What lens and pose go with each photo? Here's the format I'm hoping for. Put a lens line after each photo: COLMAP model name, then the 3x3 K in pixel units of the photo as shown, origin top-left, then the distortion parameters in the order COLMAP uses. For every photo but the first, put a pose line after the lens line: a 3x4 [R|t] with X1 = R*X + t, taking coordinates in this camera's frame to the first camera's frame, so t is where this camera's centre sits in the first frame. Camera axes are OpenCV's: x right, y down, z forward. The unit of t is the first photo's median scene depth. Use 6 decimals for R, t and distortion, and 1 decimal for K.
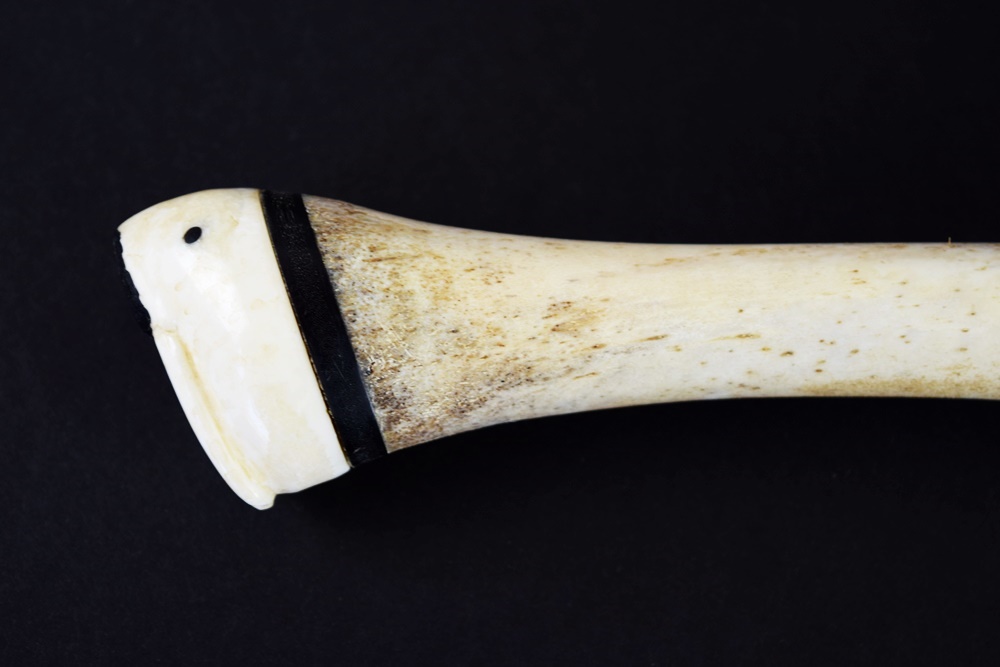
lens RADIAL K [[2219.3, 0, 500.1], [0, 2219.3, 333.5], [0, 0, 1]] dist [0.032536, 0.000000]
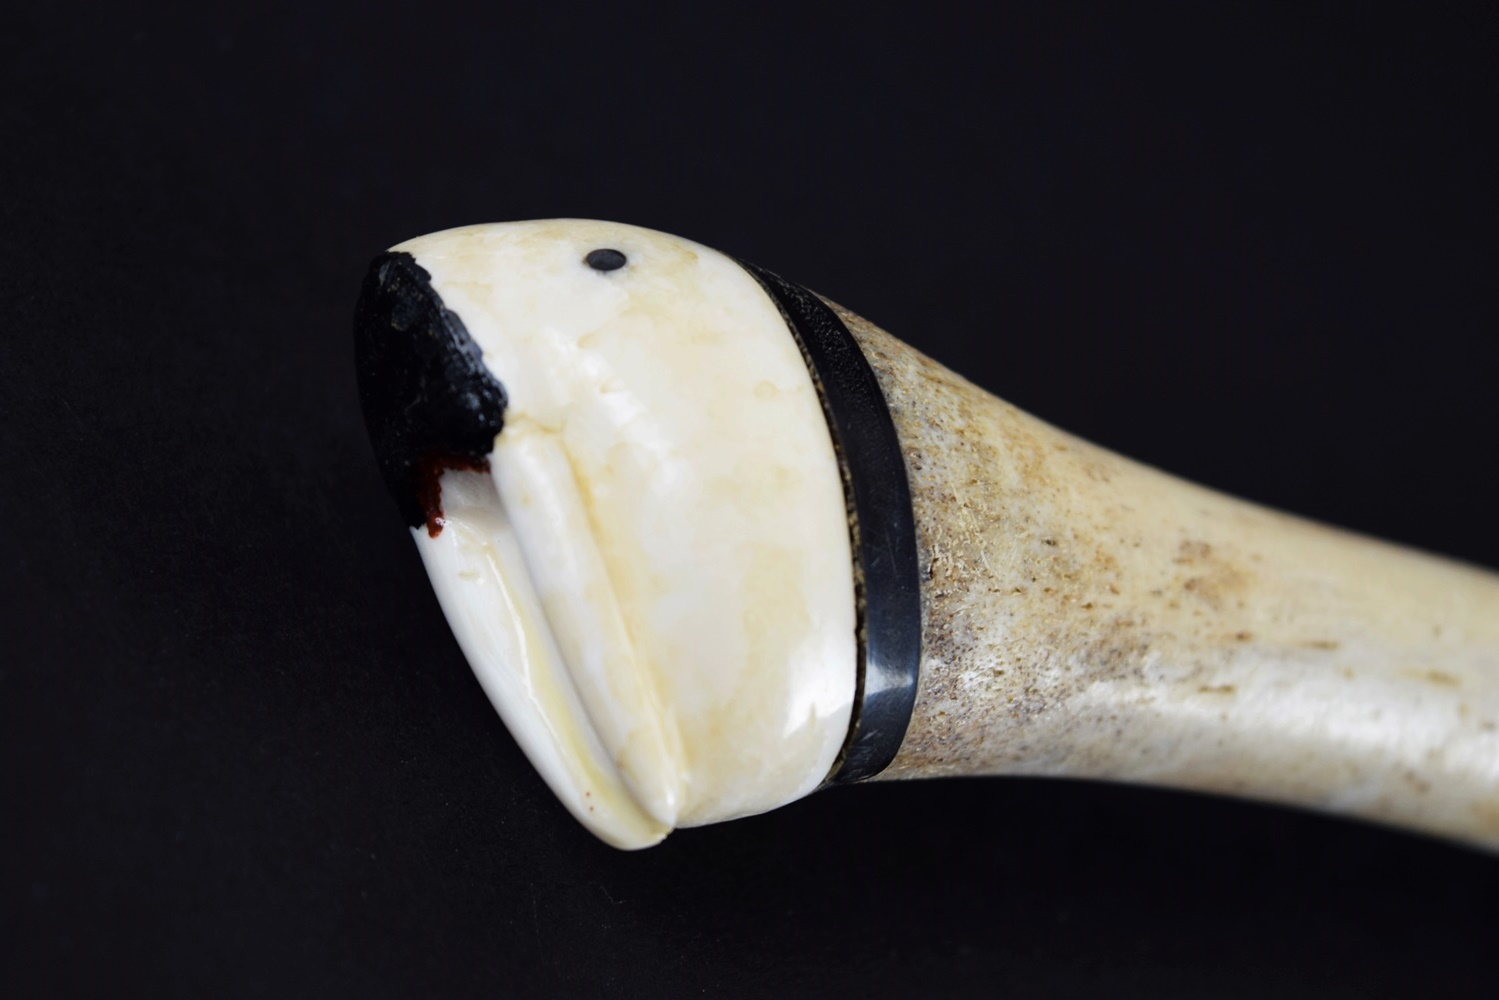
lens RADIAL K [[3584.0, 0, 749.8], [0, 3584.0, 499.9], [0, 0, 1]] dist [-0.025520, 0.000000]
pose [[0.855399, 0.216629, 0.470493, -0.480291], [-0.023296, 0.923513, -0.382859, 0.314353], [-0.517445, 0.316536, 0.795019, 0.362853]]
